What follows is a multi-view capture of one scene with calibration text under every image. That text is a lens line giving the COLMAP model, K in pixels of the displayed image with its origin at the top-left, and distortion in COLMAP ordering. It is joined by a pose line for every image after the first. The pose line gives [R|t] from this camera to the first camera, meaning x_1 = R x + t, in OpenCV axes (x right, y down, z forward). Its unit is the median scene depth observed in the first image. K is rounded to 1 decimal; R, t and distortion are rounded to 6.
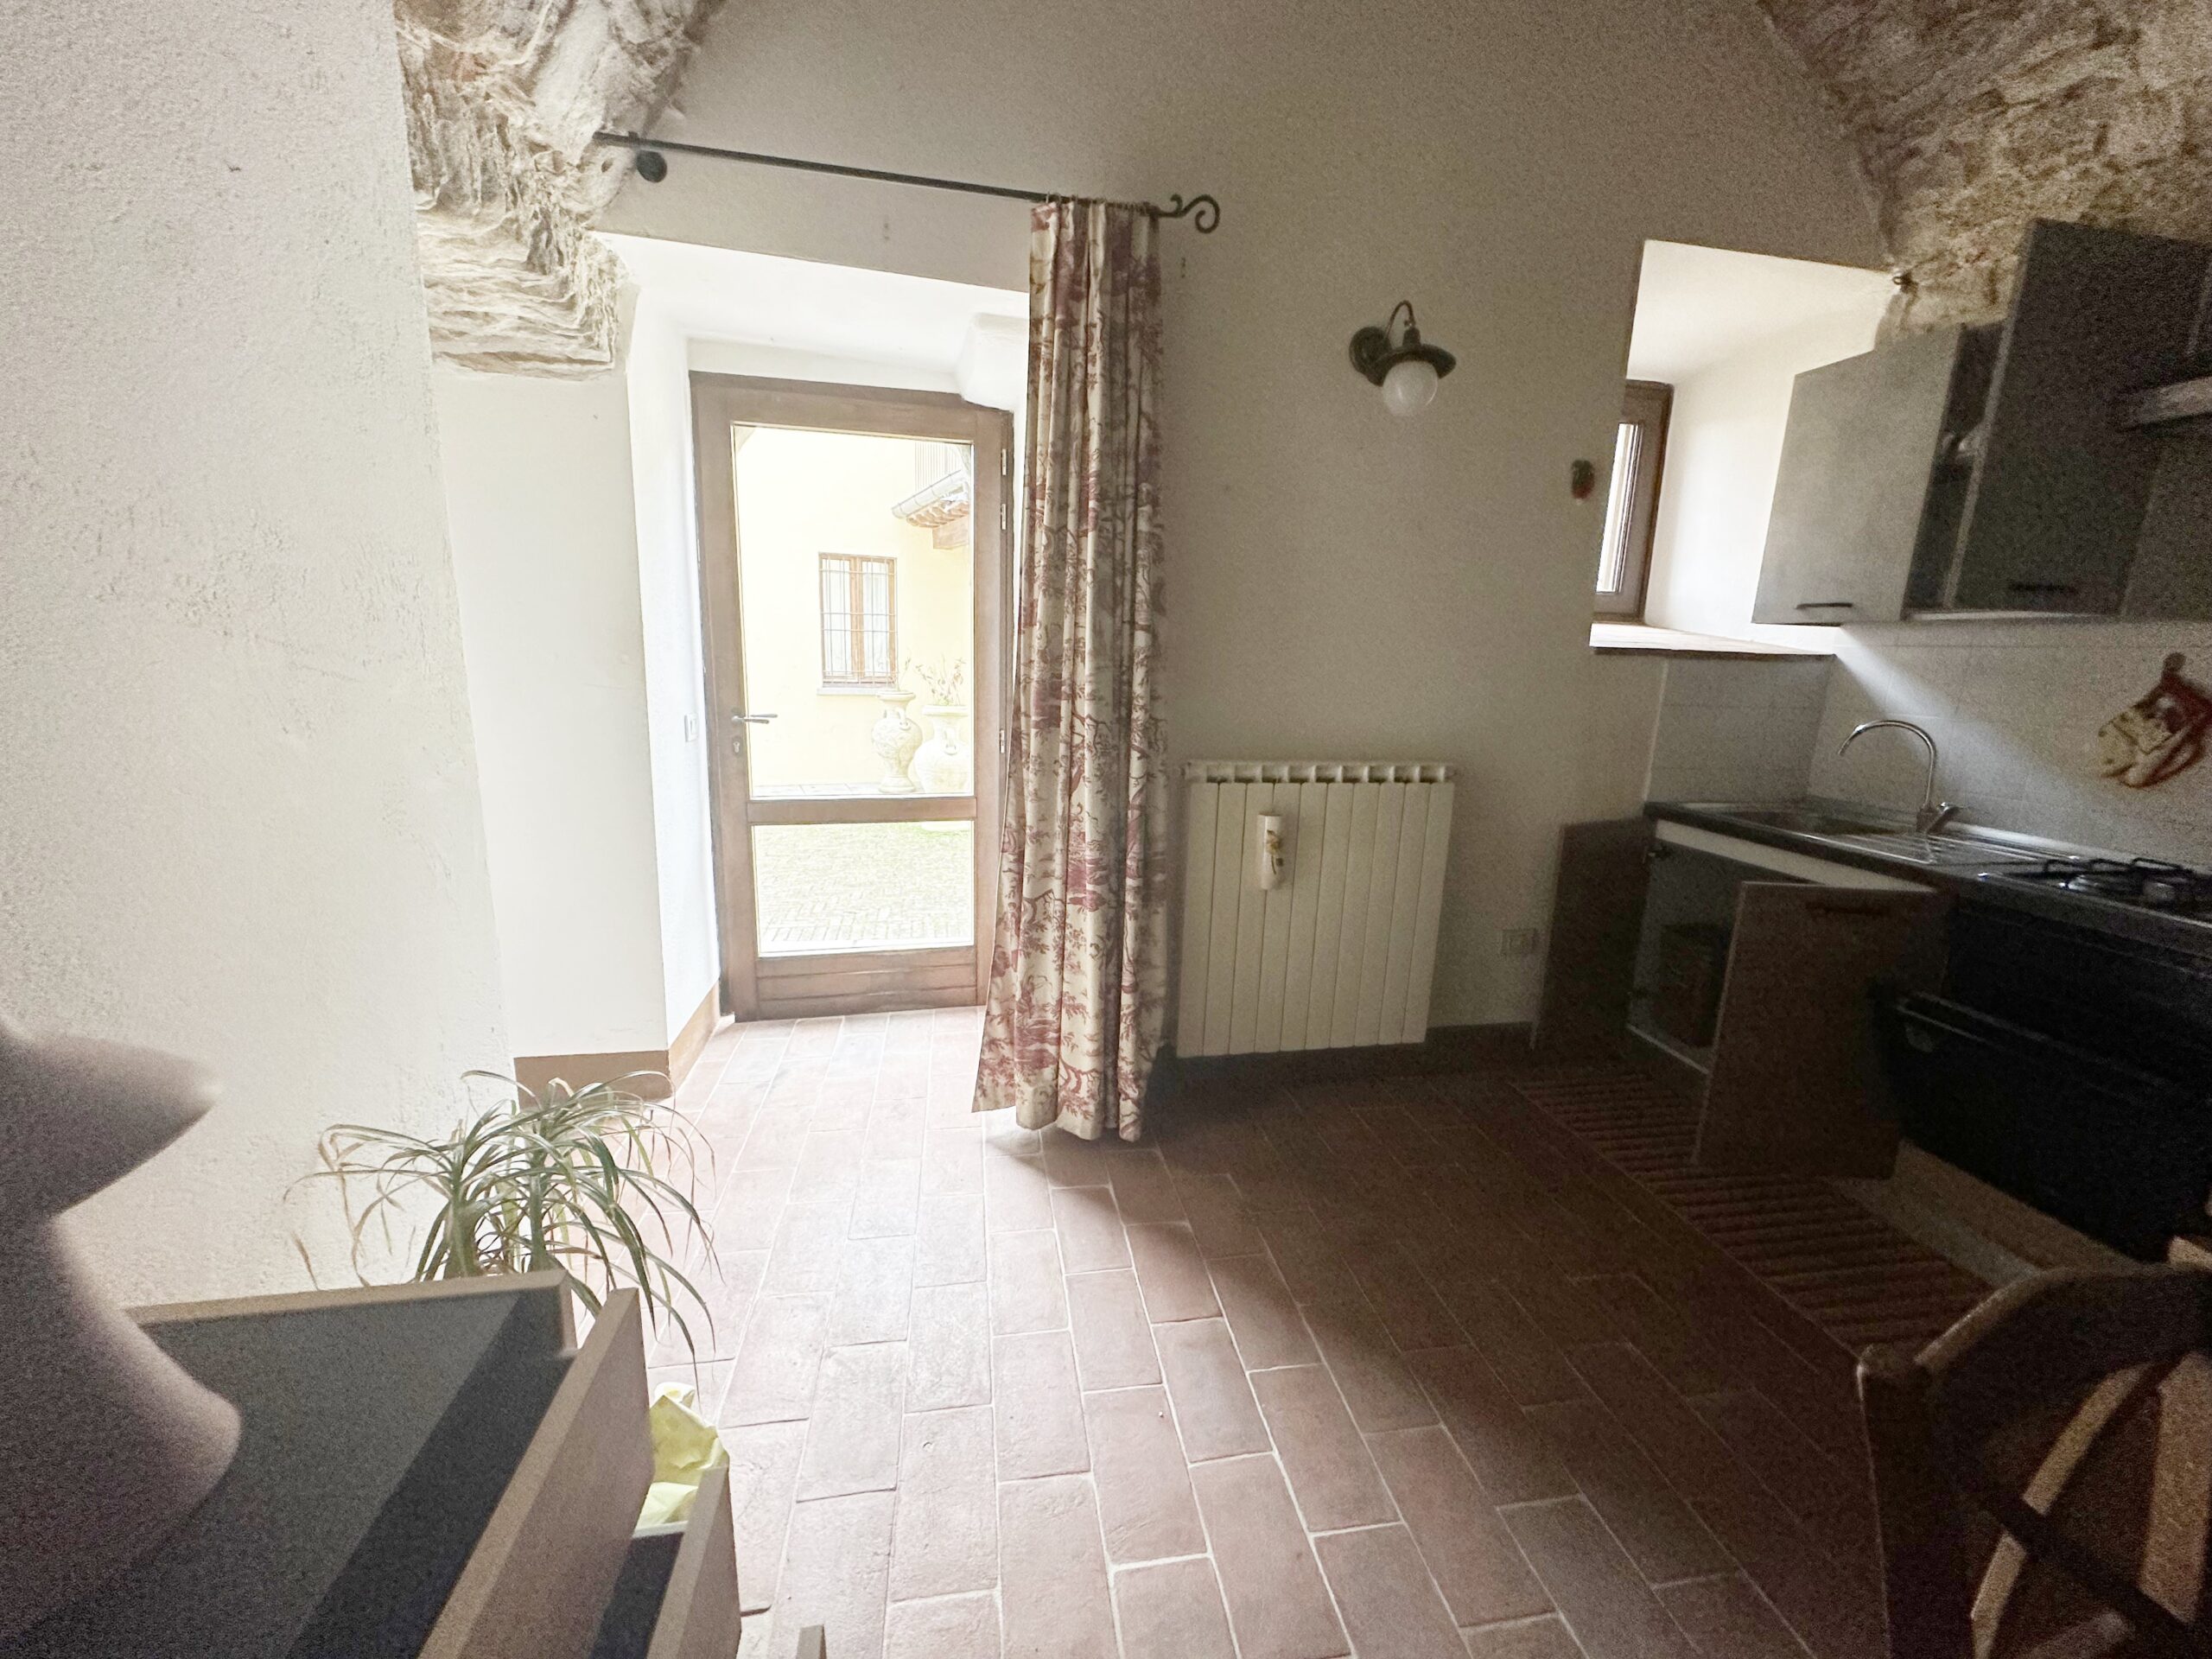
lens RADIAL K [[883.7, 0, 1107.2], [0, 883.7, 834.6], [0, 0, 1]] dist [-0.003106, 0.000684]
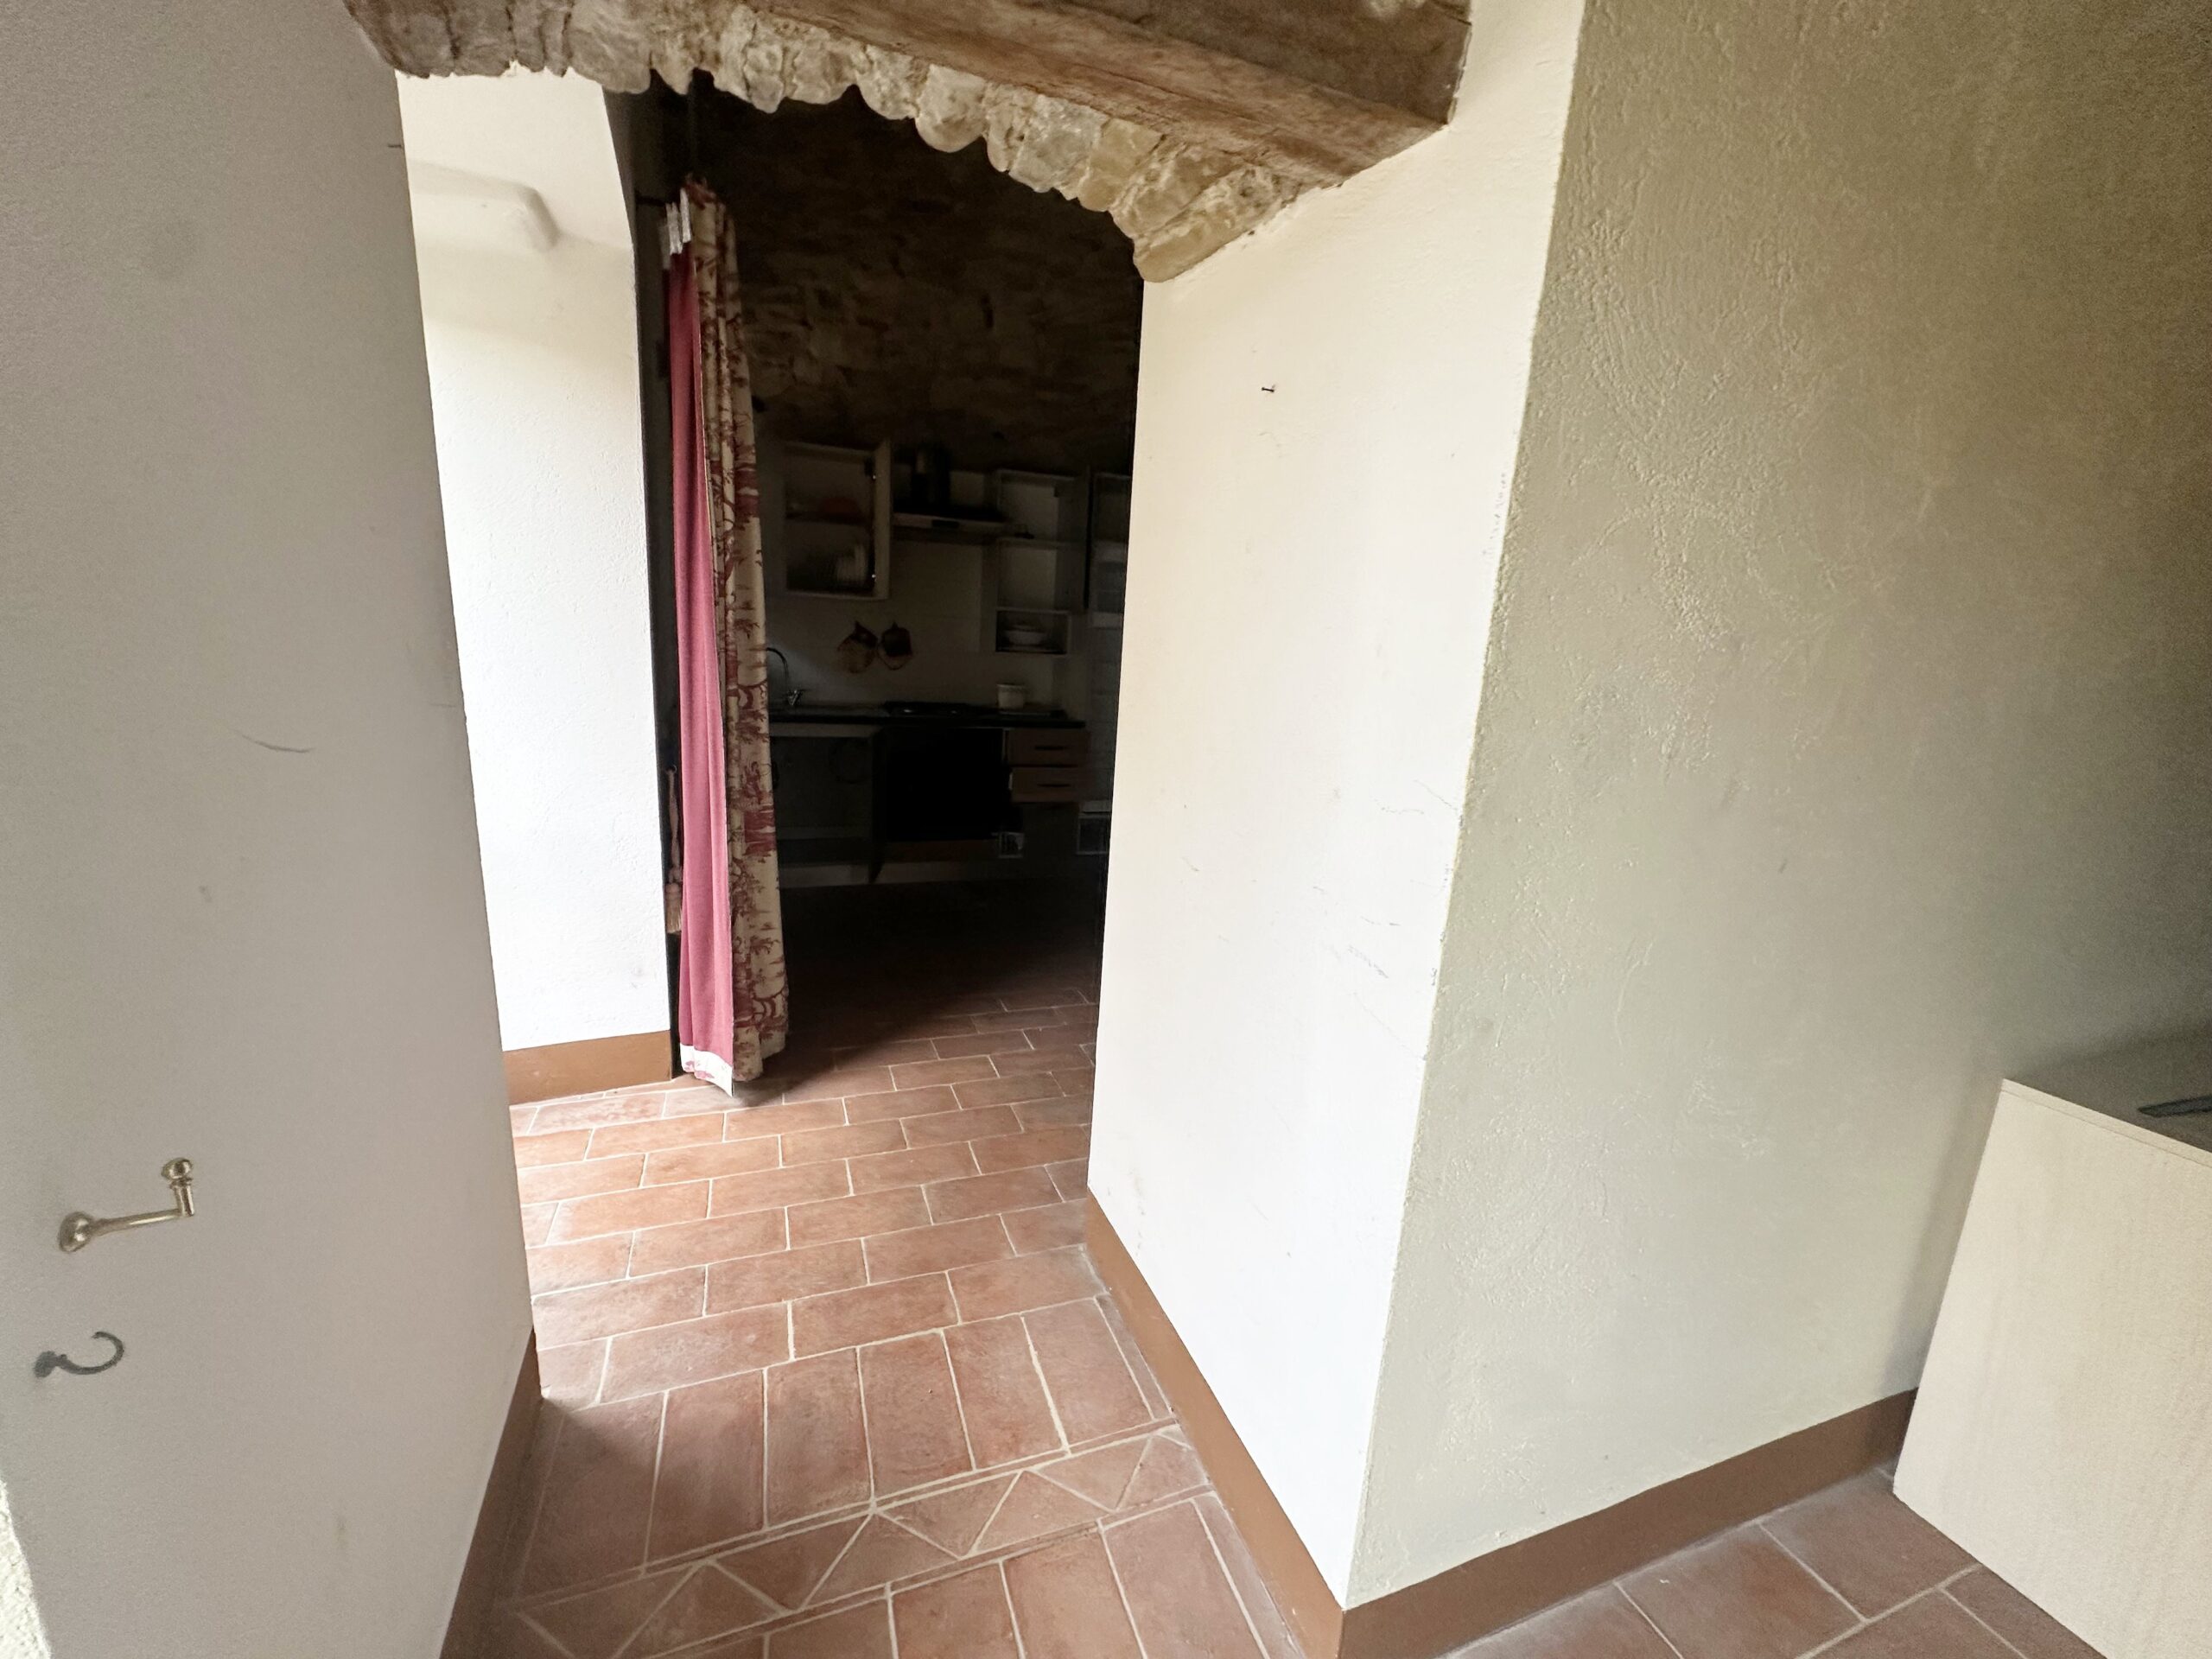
lens RADIAL K [[883.7, 0, 1098.0], [0, 883.7, 829.8], [0, 0, 1]] dist [-0.003106, 0.000684]
pose [[-0.186689, -0.247744, 0.950668, -1.155439], [0.141043, 0.950897, 0.275502, -0.193634], [-0.972242, 0.185518, -0.142580, 0.723830]]
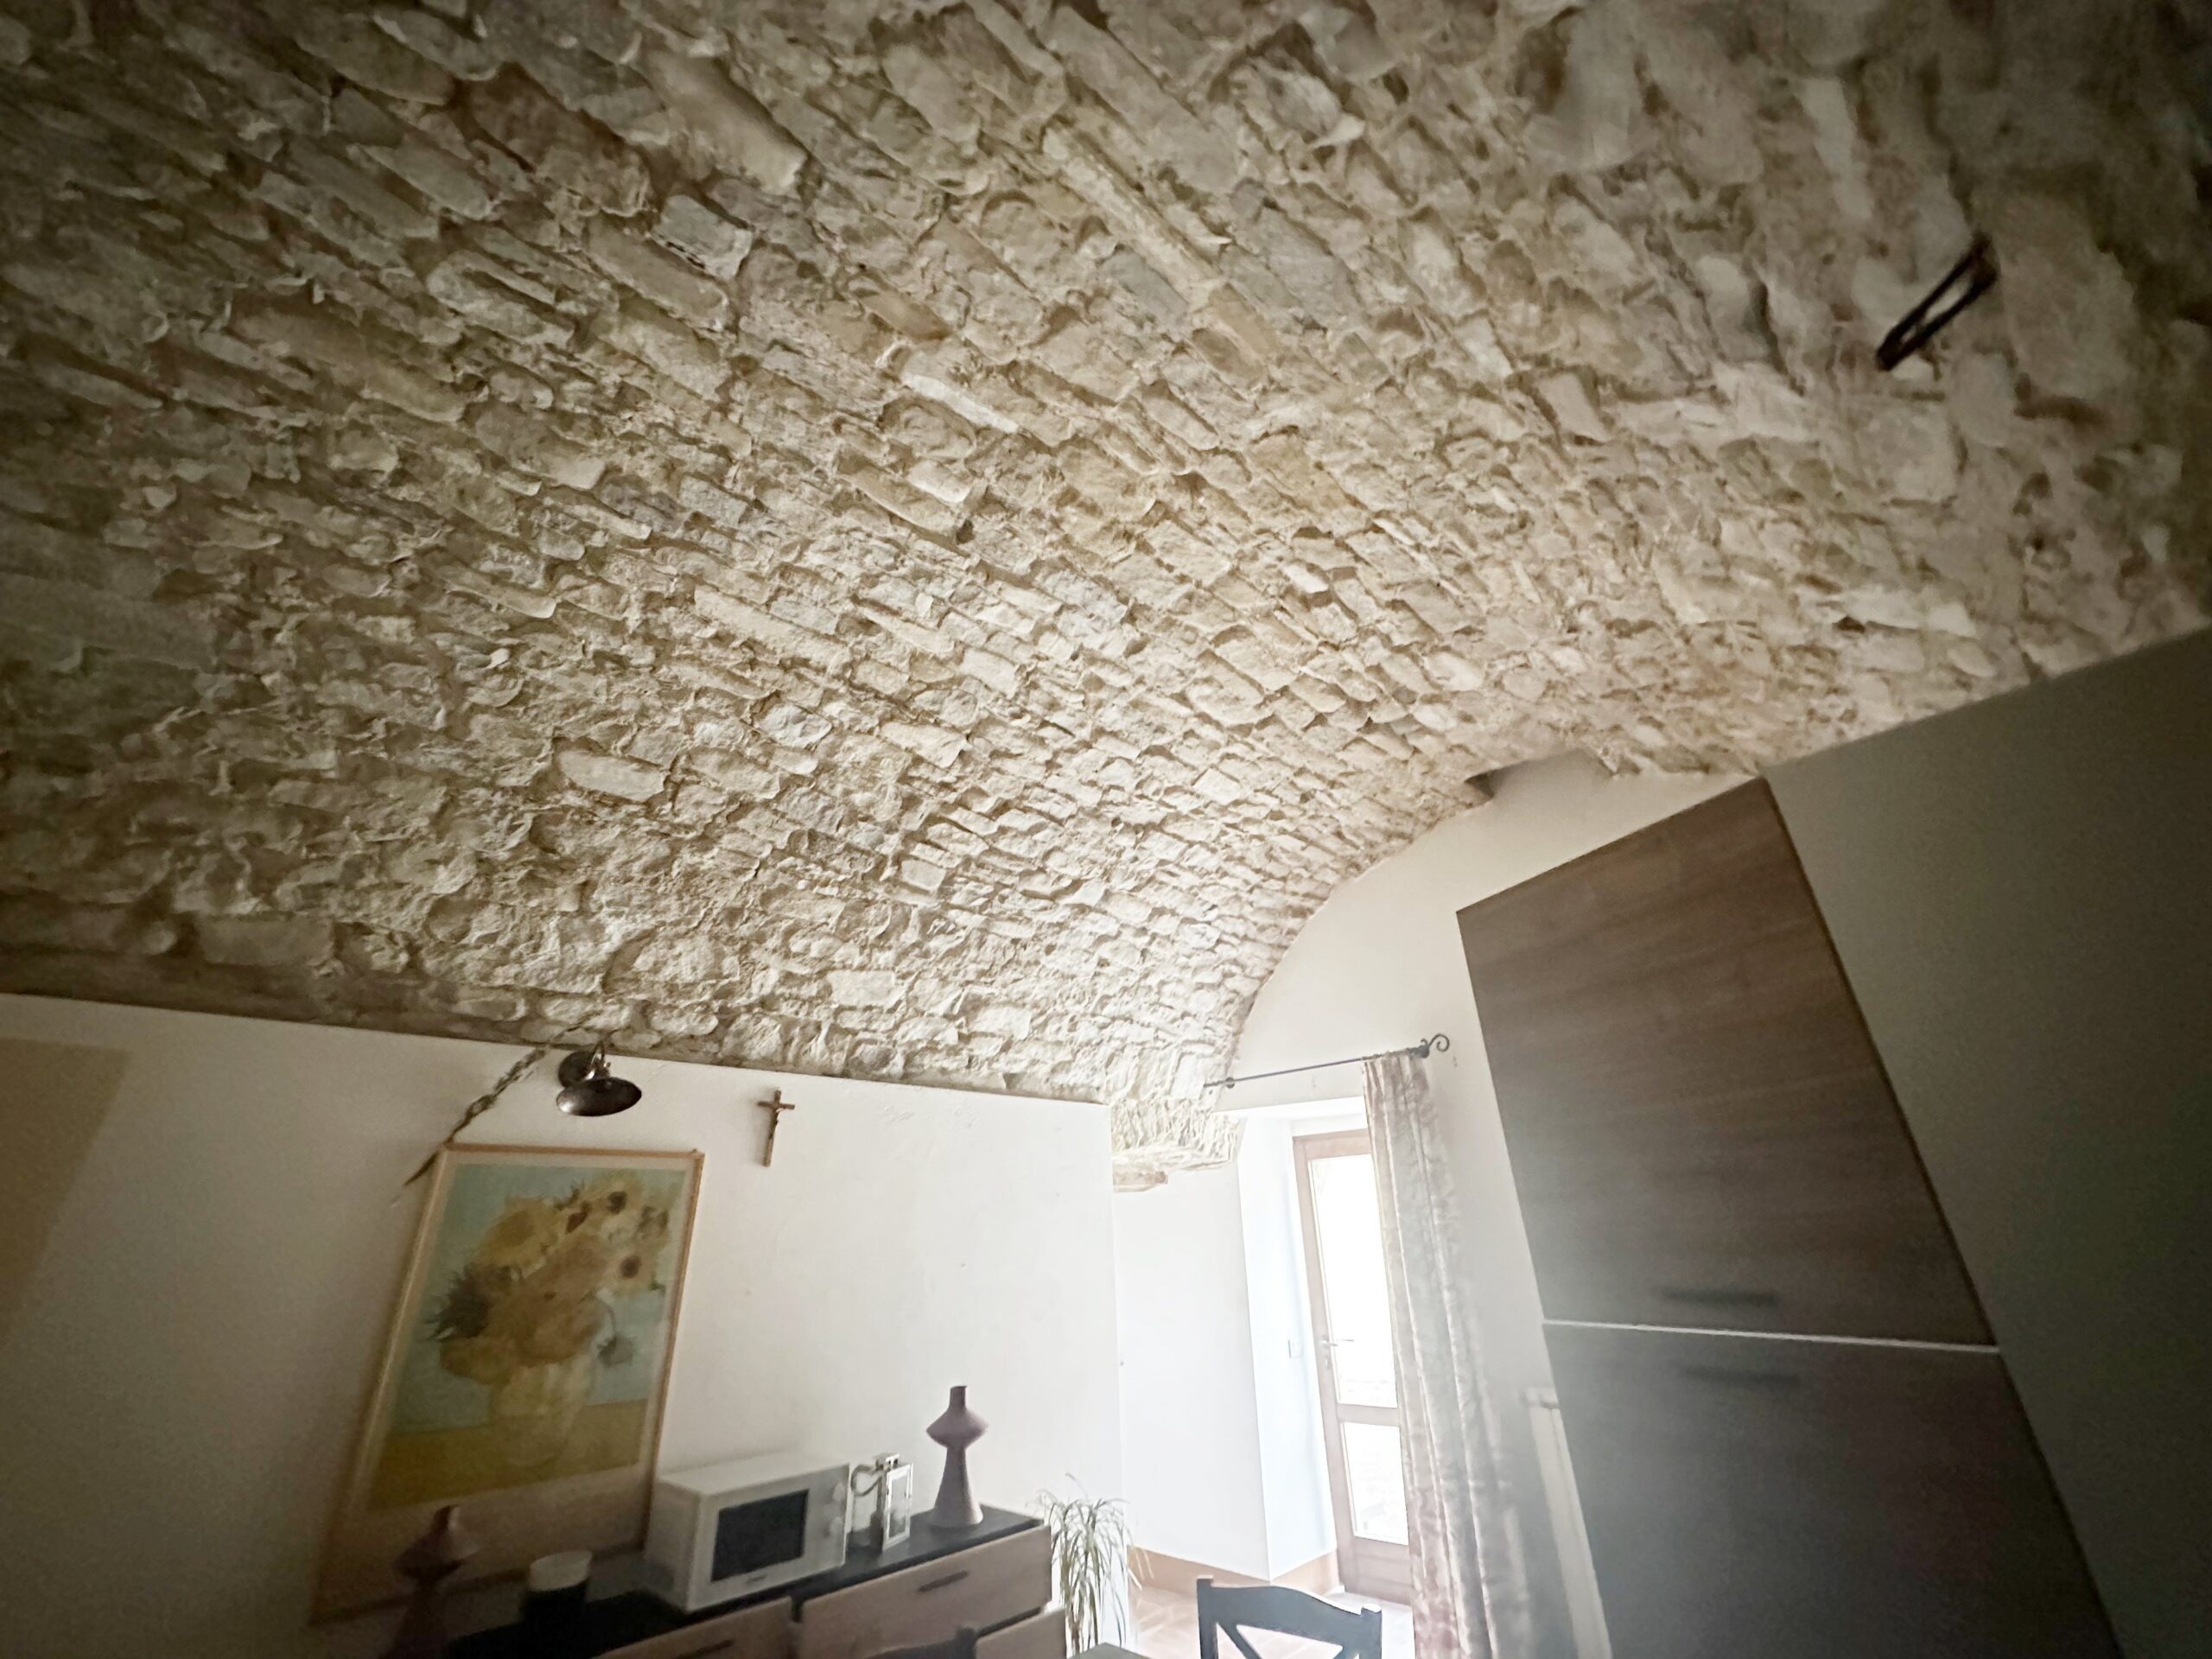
lens RADIAL K [[883.7, 0, 1103.8], [0, 883.7, 827.2], [0, 0, 1]] dist [-0.003106, 0.000684]
pose [[0.572397, -0.394217, -0.718995, 1.121655], [-0.115960, 0.829119, -0.546914, 0.023606], [0.811735, 0.396427, 0.428872, -0.516798]]
